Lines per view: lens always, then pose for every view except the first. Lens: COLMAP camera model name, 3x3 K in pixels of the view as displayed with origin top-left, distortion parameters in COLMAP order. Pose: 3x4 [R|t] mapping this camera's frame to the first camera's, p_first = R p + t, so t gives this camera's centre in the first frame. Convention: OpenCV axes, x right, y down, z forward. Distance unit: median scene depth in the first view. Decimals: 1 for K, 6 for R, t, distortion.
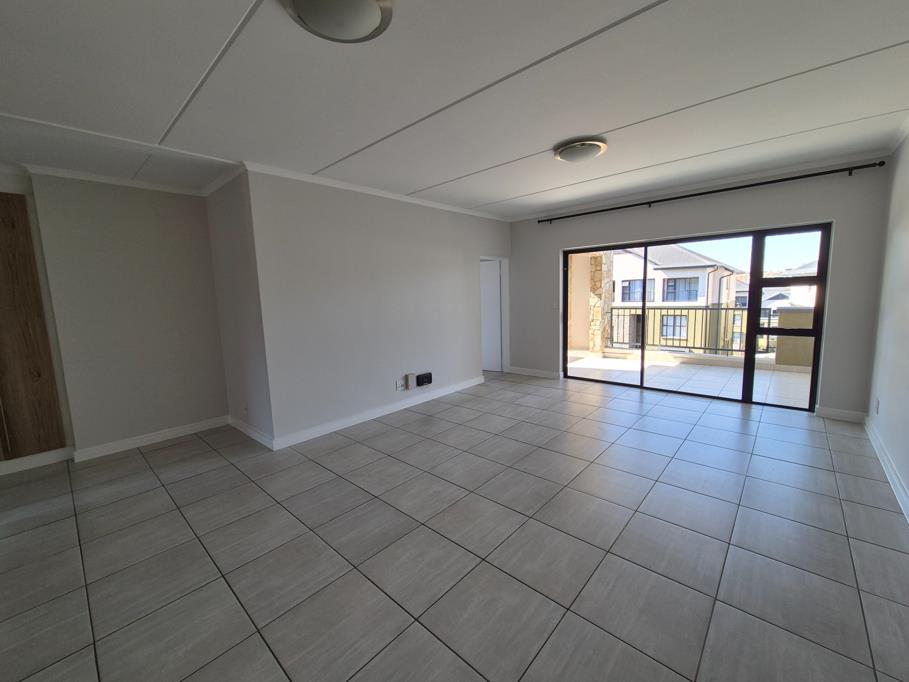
lens RADIAL K [[371.3, 0, 454.8], [0, 371.3, 338.4], [0, 0, 1]] dist [0.001026, -0.000010]
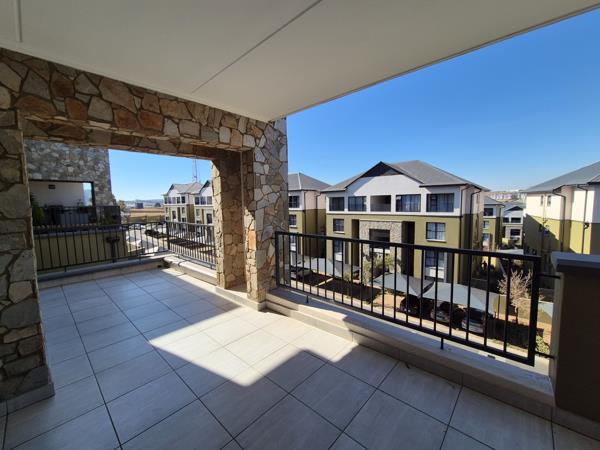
lens RADIAL K [[245.1, 0, 300.2], [0, 245.1, 223.3], [0, 0, 1]] dist [0.001026, -0.000010]
pose [[0.999899, 0.013943, -0.002630, 0.133784], [-0.014033, 0.999179, -0.037994, -0.023274], [0.002098, 0.038027, 0.999275, 0.165218]]
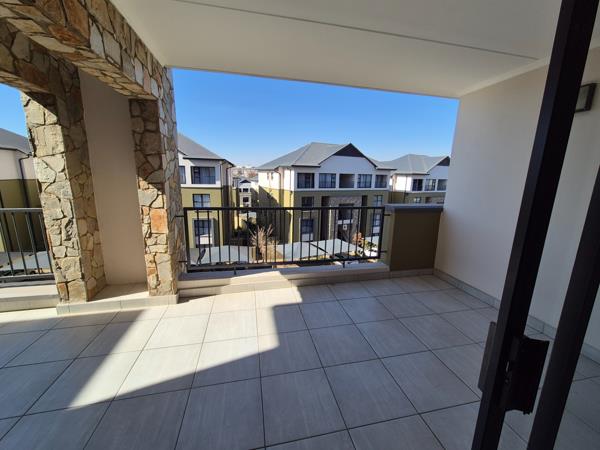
lens RADIAL K [[245.1, 0, 300.2], [0, 245.1, 223.3], [0, 0, 1]] dist [0.001026, -0.000010]
pose [[0.579907, -0.113305, 0.806765, 0.065217], [0.057808, 0.993508, 0.097979, -0.024516], [-0.812629, -0.010182, 0.582692, 0.186962]]
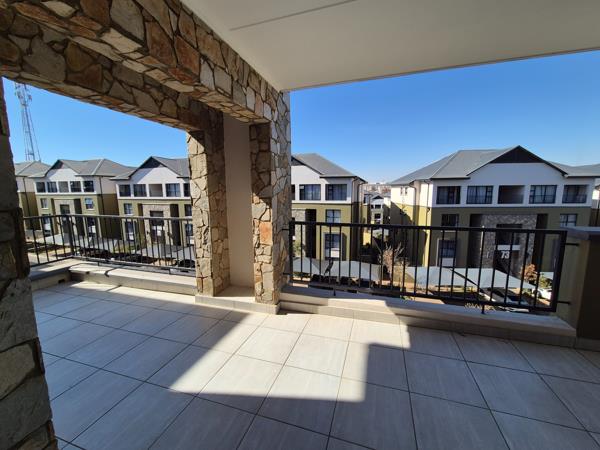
lens RADIAL K [[245.1, 0, 300.2], [0, 245.1, 223.3], [0, 0, 1]] dist [0.001026, -0.000010]
pose [[0.910719, -0.030662, 0.411886, 0.081320], [0.029339, 0.999524, 0.009536, -0.023821], [-0.411982, 0.003399, 0.911186, 0.188136]]
